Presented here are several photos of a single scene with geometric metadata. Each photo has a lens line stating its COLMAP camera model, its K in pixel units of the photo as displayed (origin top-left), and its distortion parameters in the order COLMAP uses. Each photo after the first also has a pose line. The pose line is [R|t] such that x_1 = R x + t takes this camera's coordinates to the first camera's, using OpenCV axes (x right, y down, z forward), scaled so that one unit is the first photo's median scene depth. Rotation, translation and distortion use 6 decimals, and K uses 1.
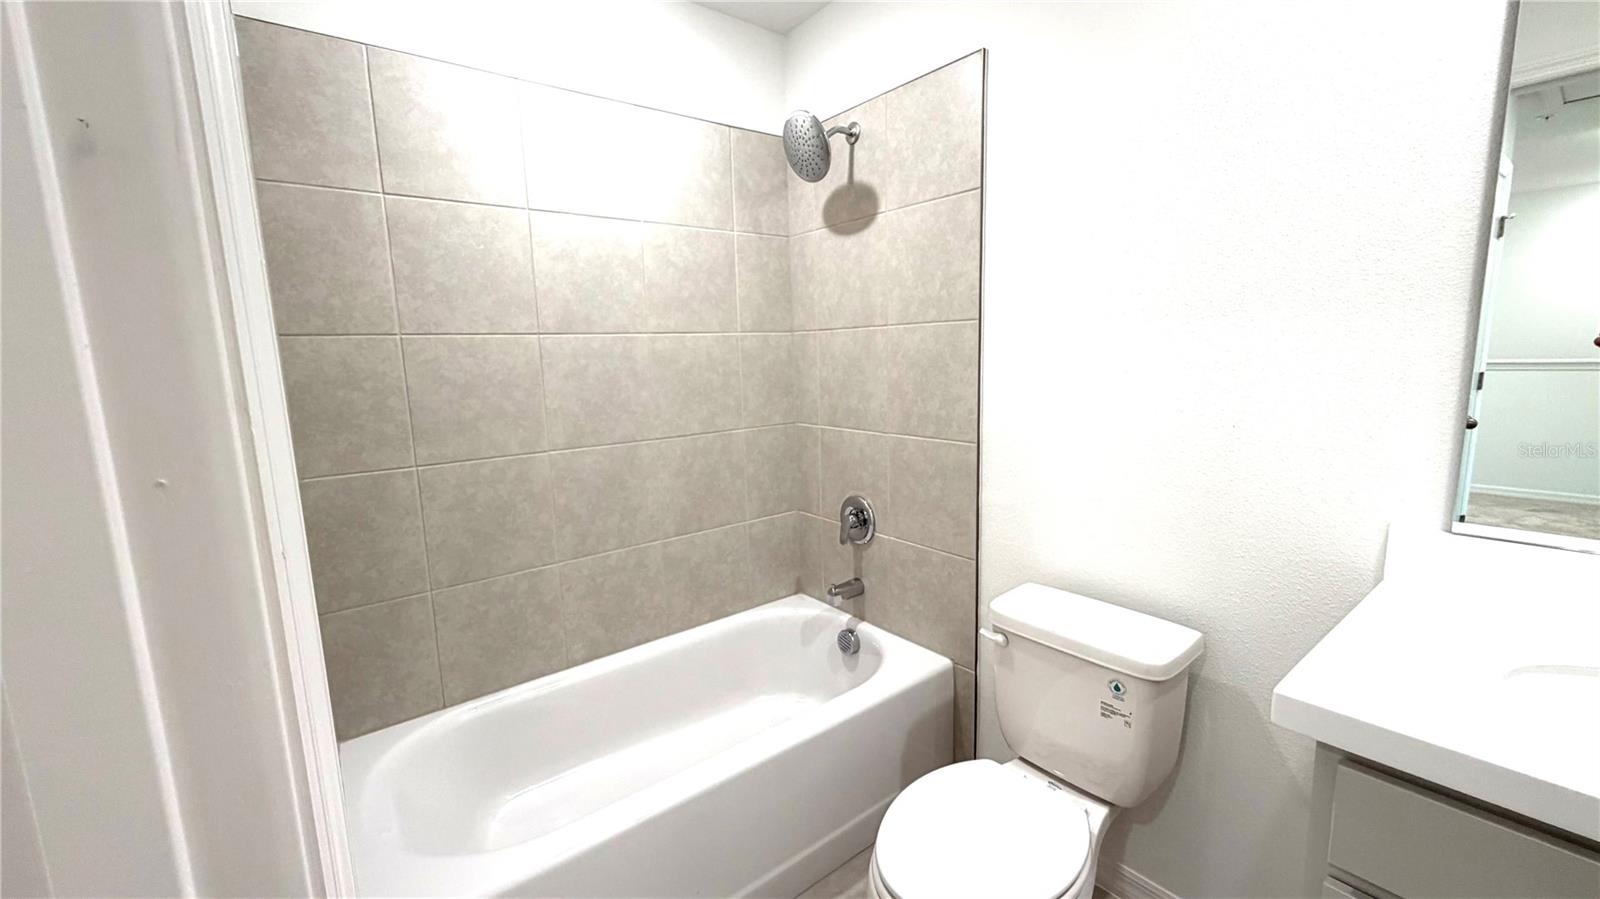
lens RADIAL K [[637.3, 0, 792.1], [0, 637.3, 448.2], [0, 0, 1]] dist [0.001747, -0.000273]
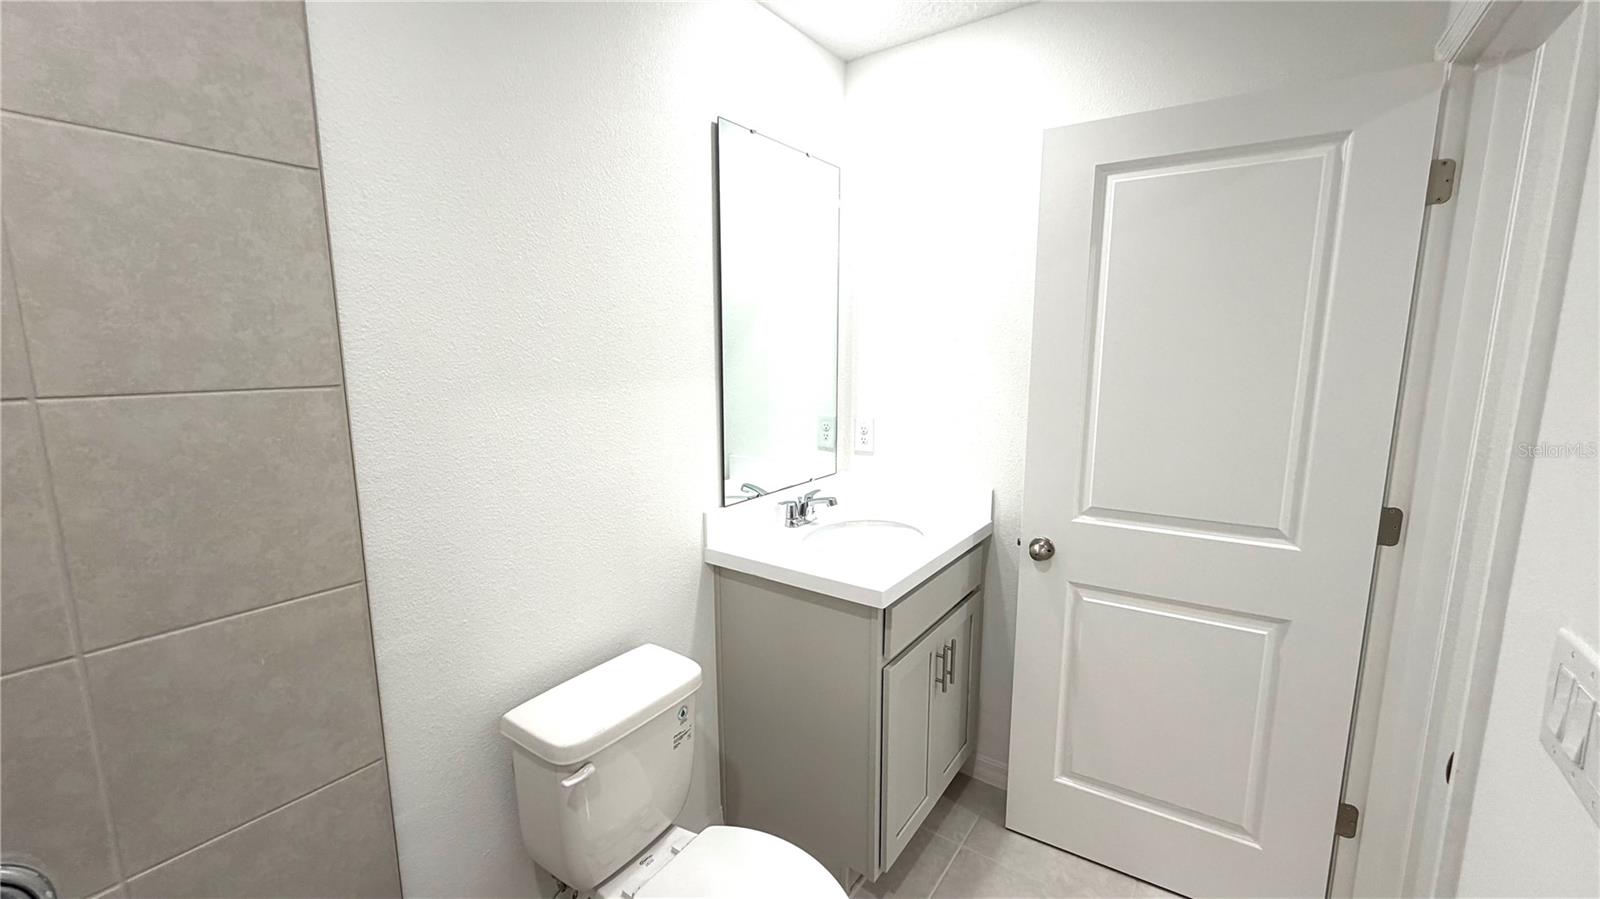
lens RADIAL K [[637.3, 0, 800.2], [0, 637.3, 452.6], [0, 0, 1]] dist [0.001747, -0.000273]
pose [[-0.276500, -0.123303, 0.953071, -0.410860], [0.159377, 0.972118, 0.172005, -0.169201], [-0.947706, 0.199457, -0.249139, 0.724122]]
